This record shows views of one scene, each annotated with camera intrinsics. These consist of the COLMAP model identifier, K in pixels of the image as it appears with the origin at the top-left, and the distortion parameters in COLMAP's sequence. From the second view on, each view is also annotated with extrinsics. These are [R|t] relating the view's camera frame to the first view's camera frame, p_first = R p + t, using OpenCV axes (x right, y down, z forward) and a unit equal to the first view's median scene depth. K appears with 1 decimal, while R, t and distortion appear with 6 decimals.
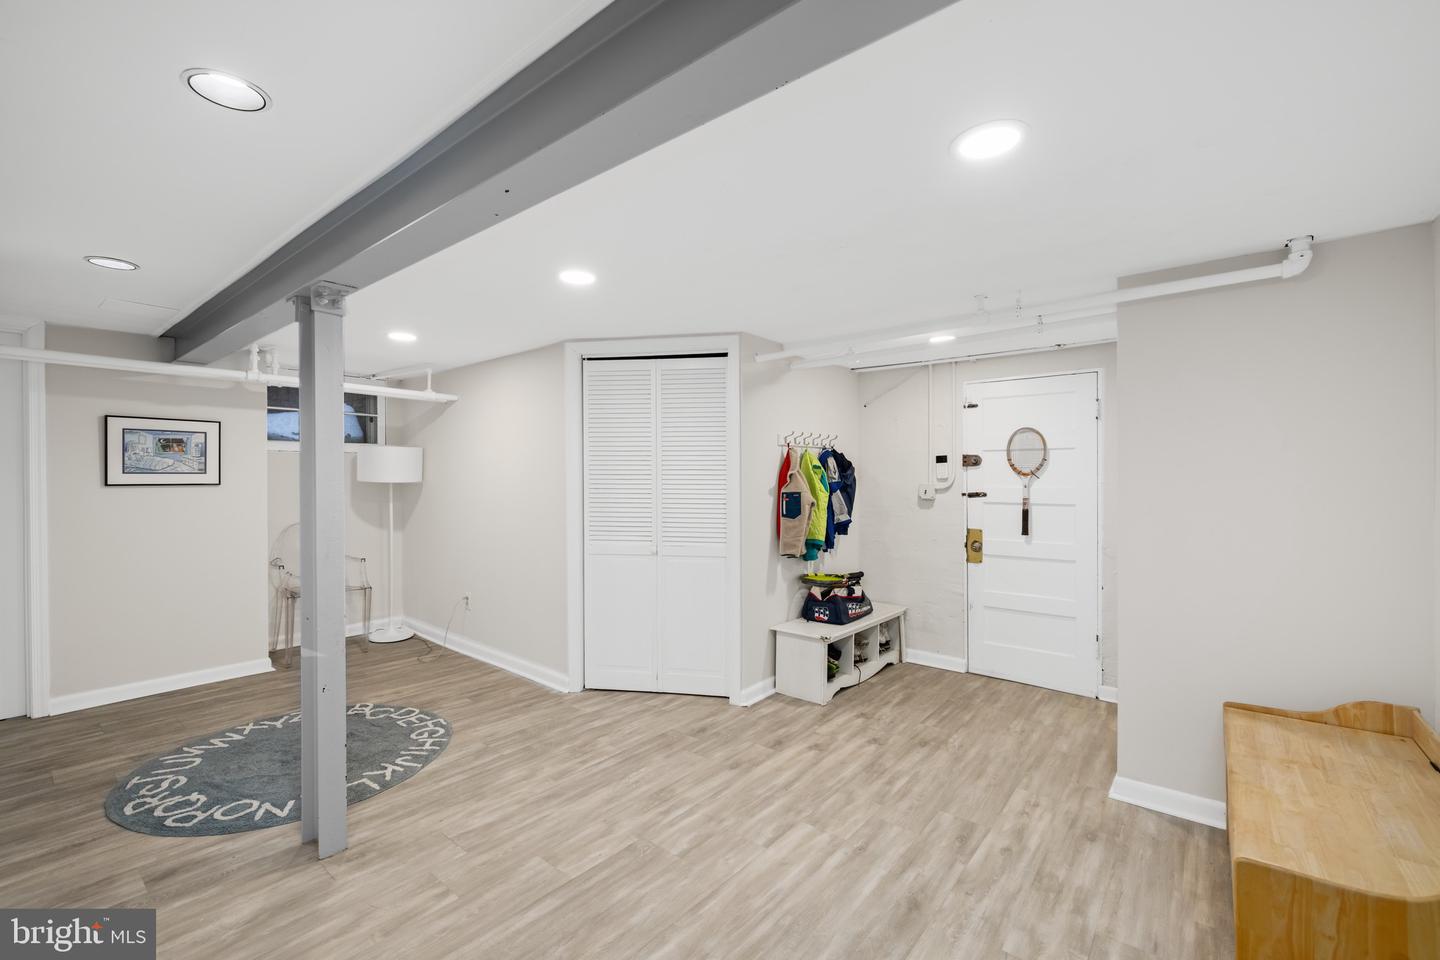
lens RADIAL K [[605.2, 0, 731.2], [0, 605.2, 478.1], [0, 0, 1]] dist [-0.000329, 0.000060]
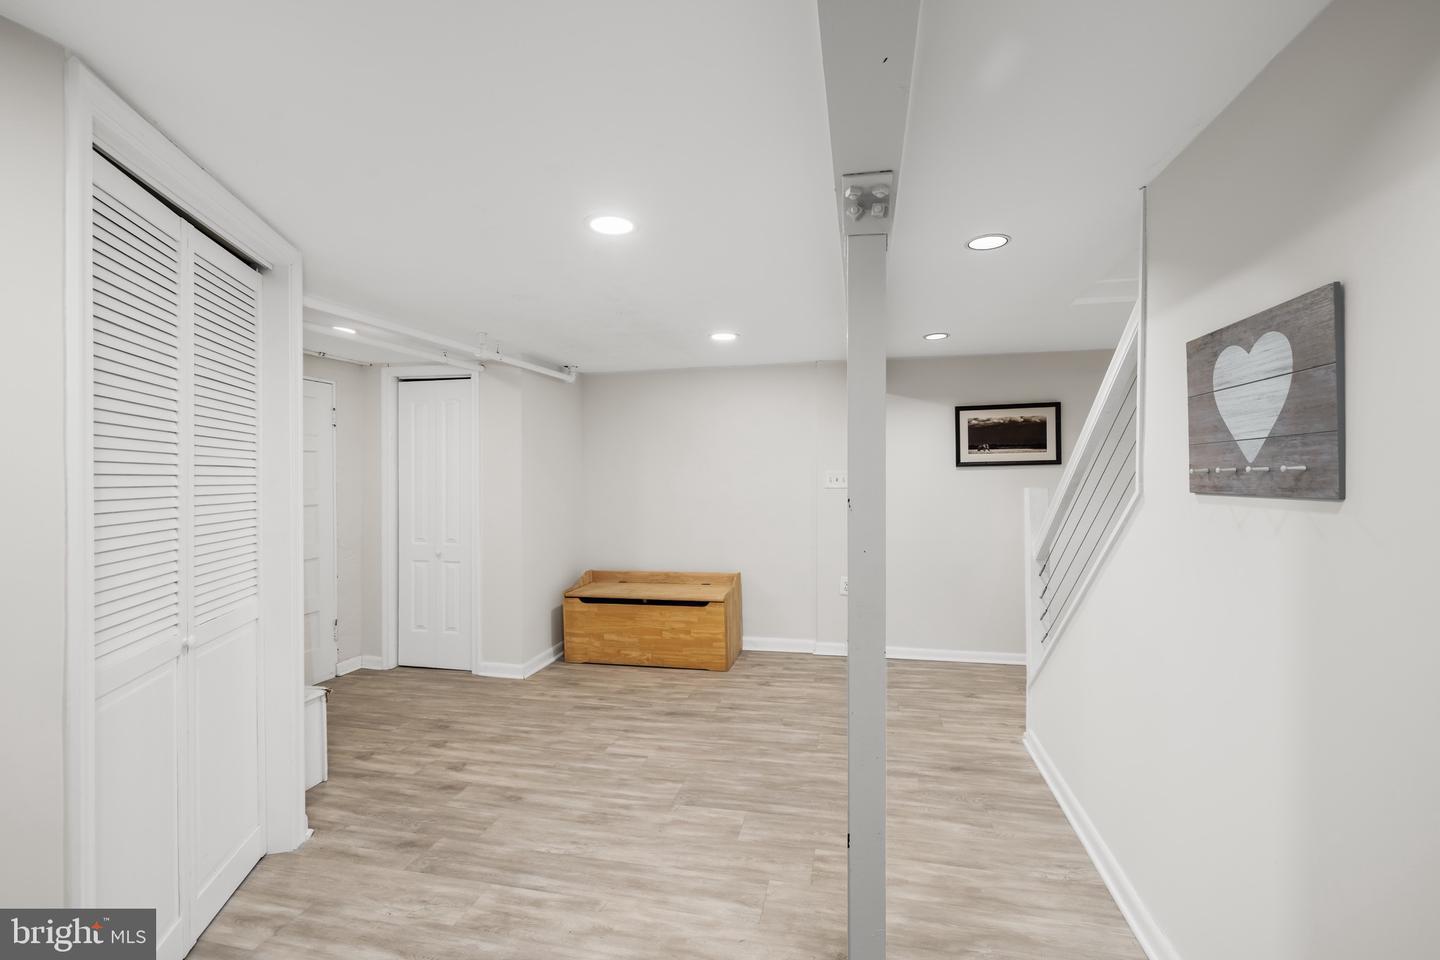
lens RADIAL K [[605.2, 0, 731.4], [0, 605.2, 479.0], [0, 0, 1]] dist [-0.000329, 0.000060]
pose [[-0.445189, 0.000267, 0.895437, -1.166019], [0.007228, 0.999968, 0.003295, 0.003983], [-0.895407, 0.007939, -0.445177, 1.375262]]
